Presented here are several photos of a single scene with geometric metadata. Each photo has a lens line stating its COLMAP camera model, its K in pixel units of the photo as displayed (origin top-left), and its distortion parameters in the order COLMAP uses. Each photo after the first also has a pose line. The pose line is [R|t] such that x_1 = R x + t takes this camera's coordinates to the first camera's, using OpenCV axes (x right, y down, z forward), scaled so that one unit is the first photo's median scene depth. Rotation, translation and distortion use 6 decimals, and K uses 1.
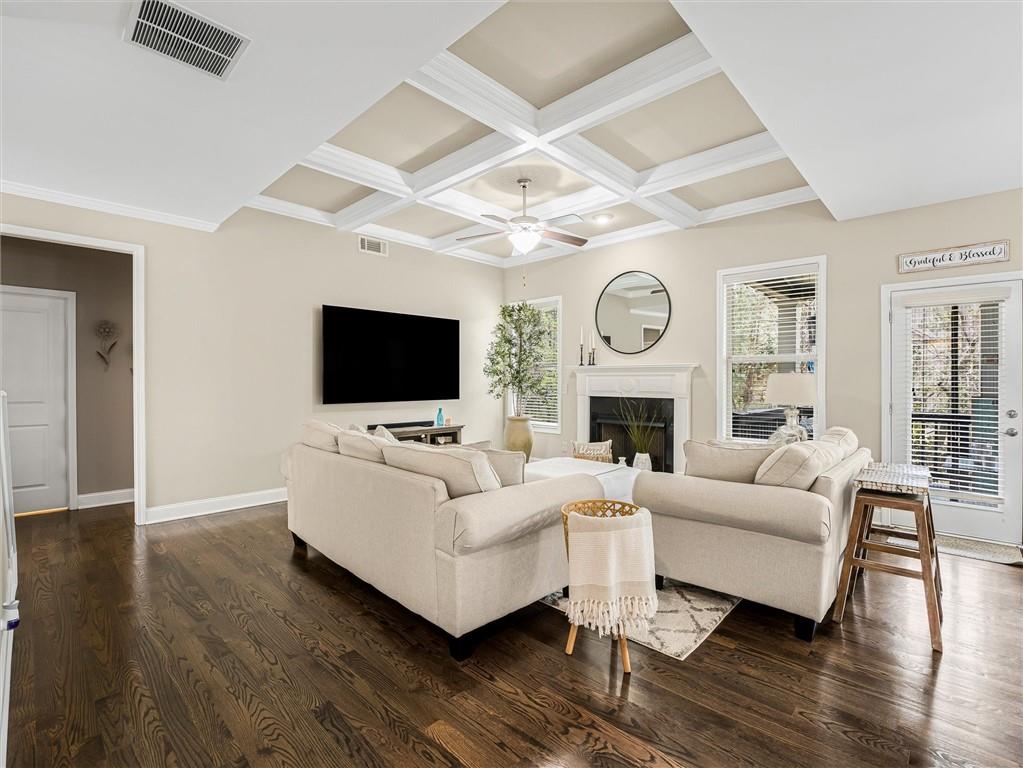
lens RADIAL K [[472.1, 0, 511.0], [0, 472.1, 383.5], [0, 0, 1]] dist [-0.028468, 0.001056]
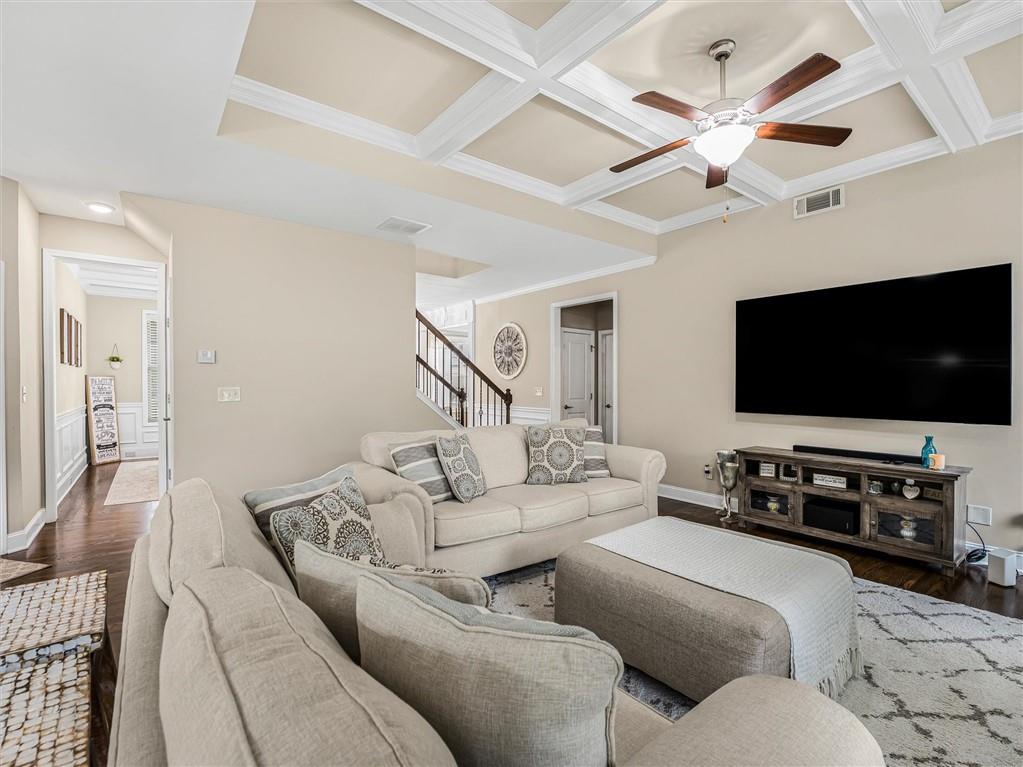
lens RADIAL K [[472.1, 0, 507.7], [0, 472.1, 385.3], [0, 0, 1]] dist [-0.028468, 0.001056]
pose [[-0.152251, -0.000953, -0.988341, 0.463604], [-0.011406, 0.999935, 0.000793, -0.002264], [0.988276, 0.011393, -0.152251, 0.596402]]
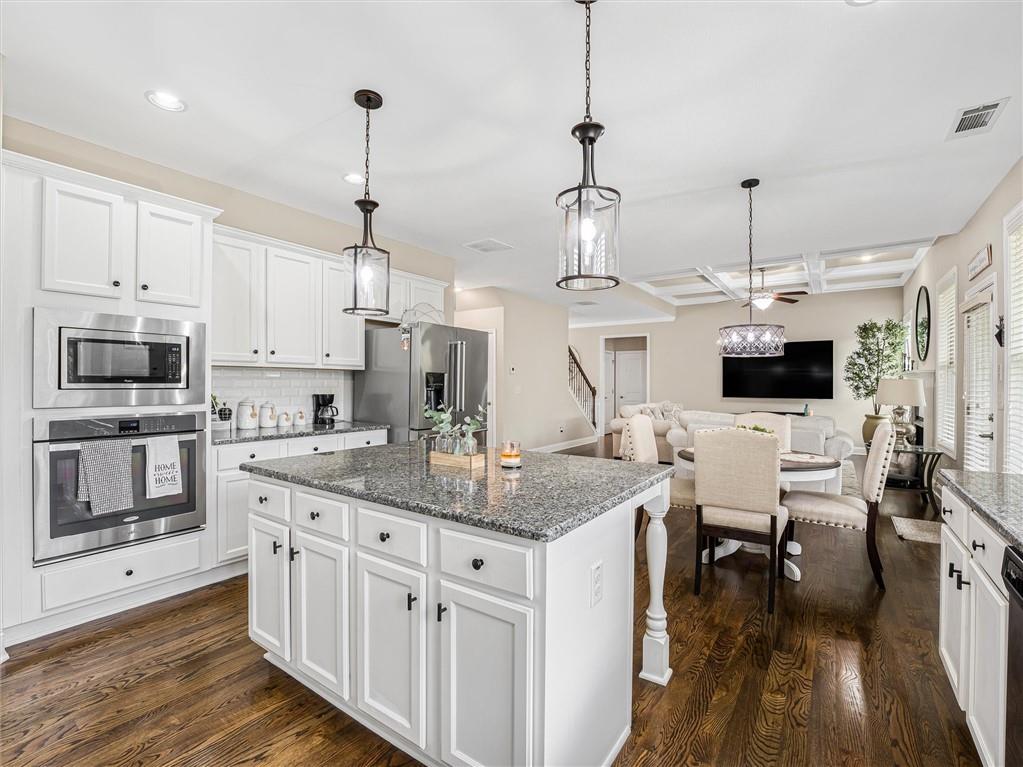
lens RADIAL K [[472.3, 0, 511.6], [0, 472.3, 380.3], [0, 0, 1]] dist [-0.017293, -0.000678]
pose [[0.162387, -0.009787, -0.986679, 1.114514], [-0.008139, 0.999904, -0.011257, 0.004146], [0.986694, 0.009858, 0.162292, -0.114280]]
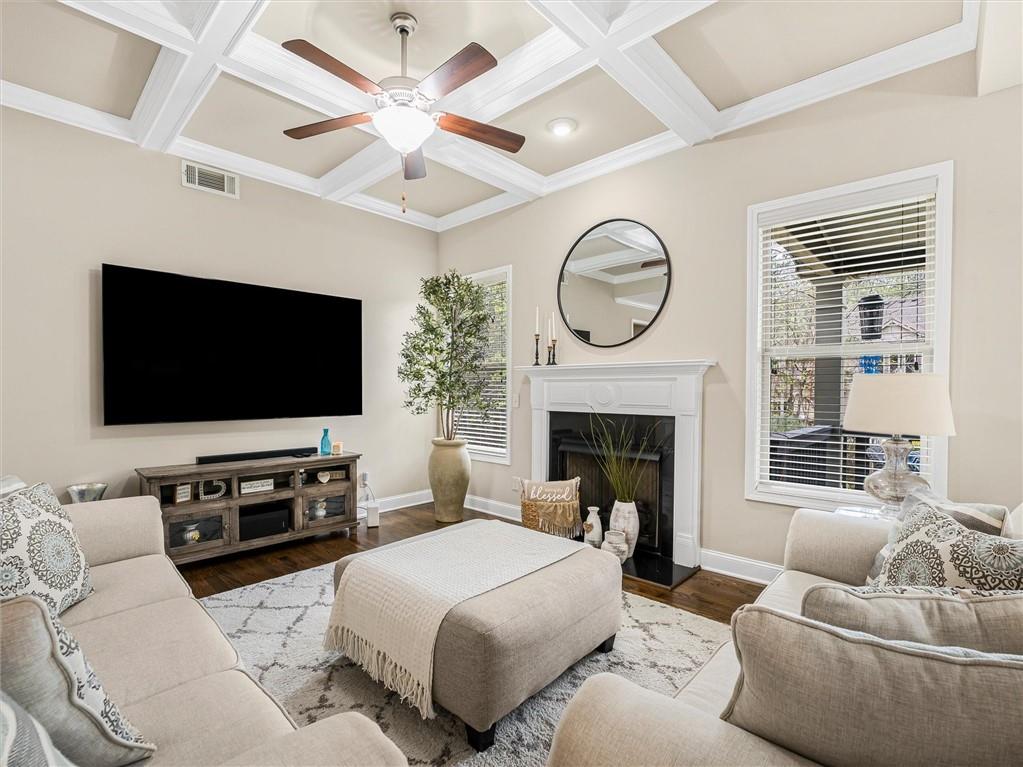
lens RADIAL K [[472.1, 0, 507.7], [0, 472.1, 400.5], [0, 0, 1]] dist [-0.028468, 0.001056]
pose [[0.999987, 0.001205, 0.004958, 0.106221], [-0.001286, 0.999864, 0.016471, 0.000587], [-0.004938, -0.016478, 0.999852, 0.331400]]
